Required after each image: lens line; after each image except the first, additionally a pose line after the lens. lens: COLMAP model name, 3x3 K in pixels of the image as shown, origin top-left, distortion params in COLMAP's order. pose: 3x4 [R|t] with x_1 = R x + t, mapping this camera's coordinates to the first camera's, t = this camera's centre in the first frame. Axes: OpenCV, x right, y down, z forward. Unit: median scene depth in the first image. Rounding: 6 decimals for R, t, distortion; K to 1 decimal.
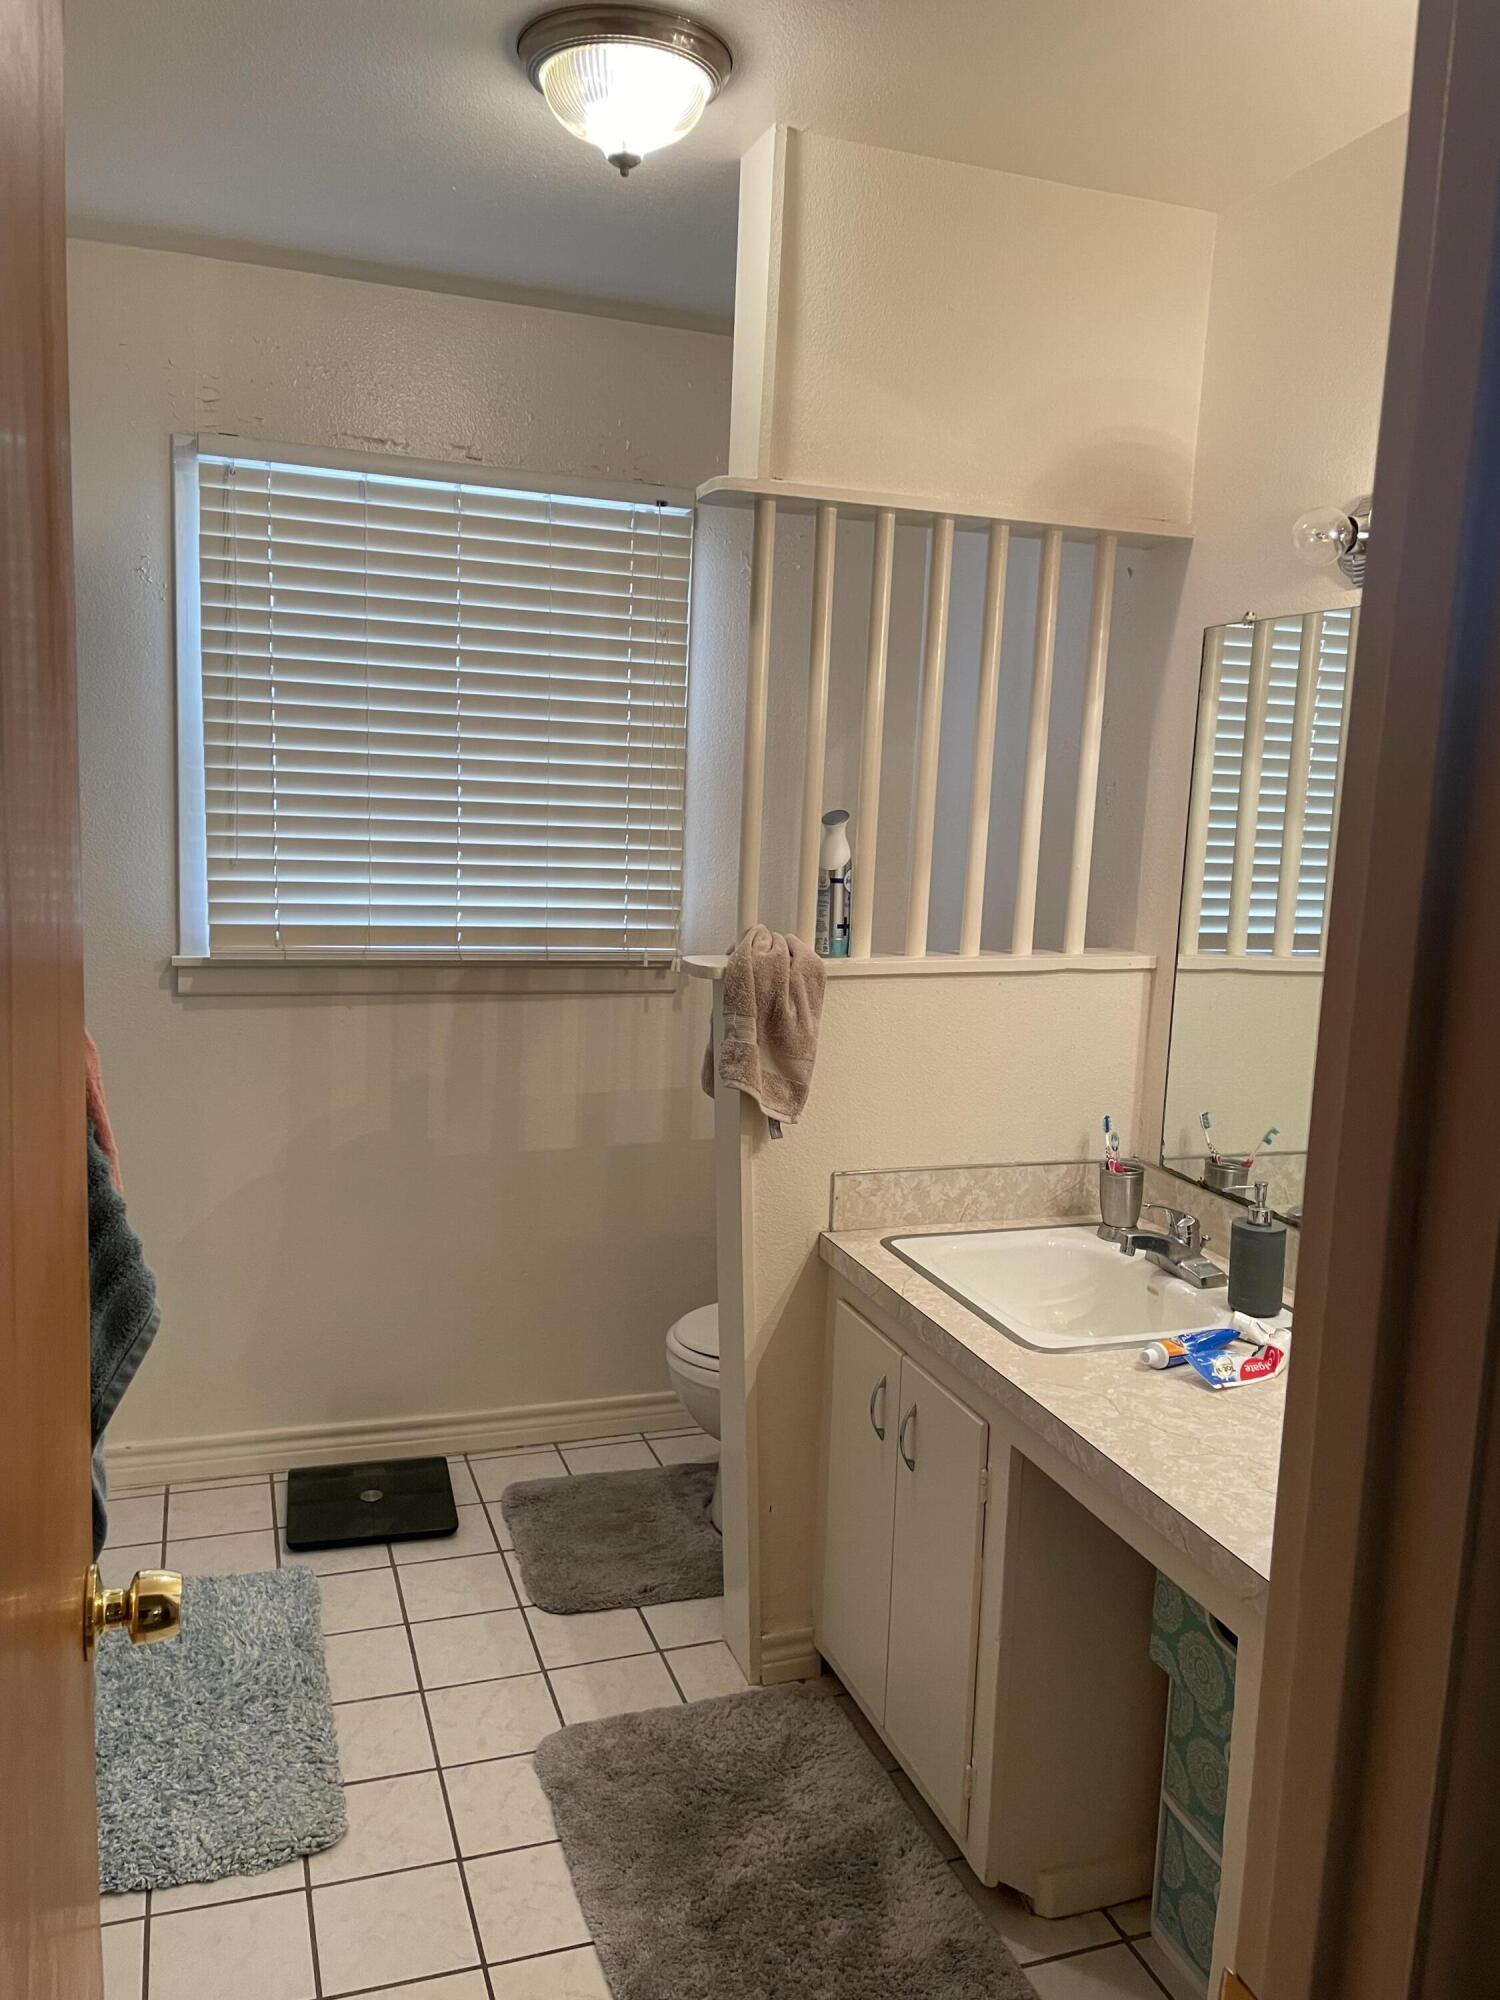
lens RADIAL K [[1535.1, 0, 753.9], [0, 1535.1, 1003.7], [0, 0, 1]] dist [0.099288, -0.135304]
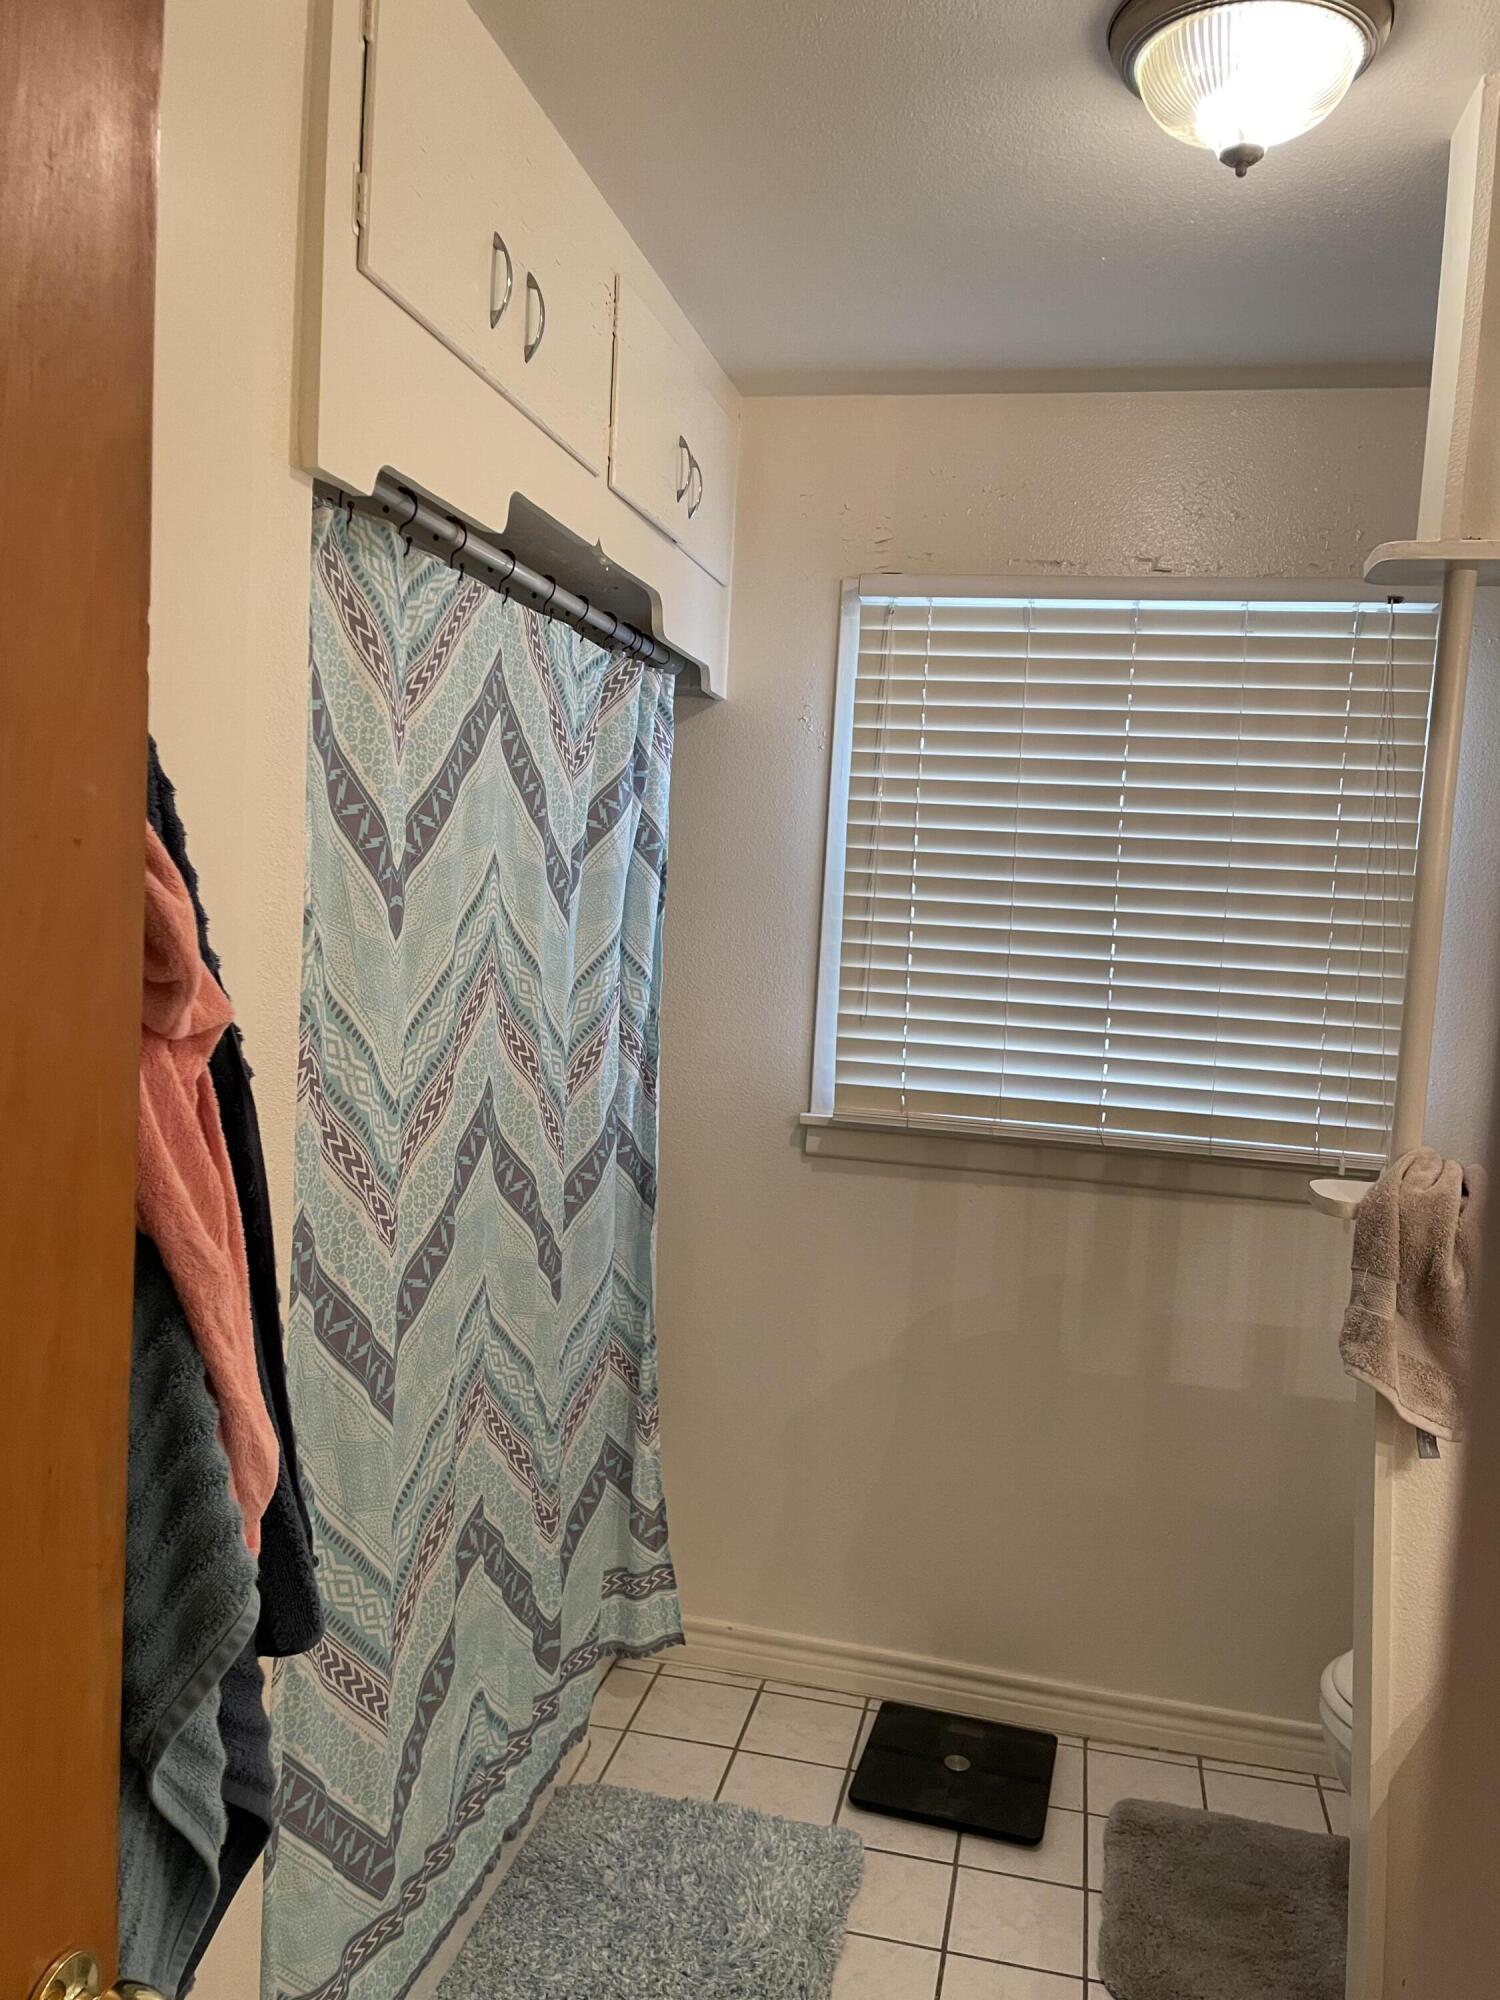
lens RADIAL K [[1535.1, 0, 753.9], [0, 1535.1, 1003.7], [0, 0, 1]] dist [0.099288, -0.135304]
pose [[0.853111, 0.046986, -0.519609, 0.088199], [-0.095206, 0.993234, -0.066498, -0.031964], [0.512969, 0.106200, 0.851812, 0.172424]]
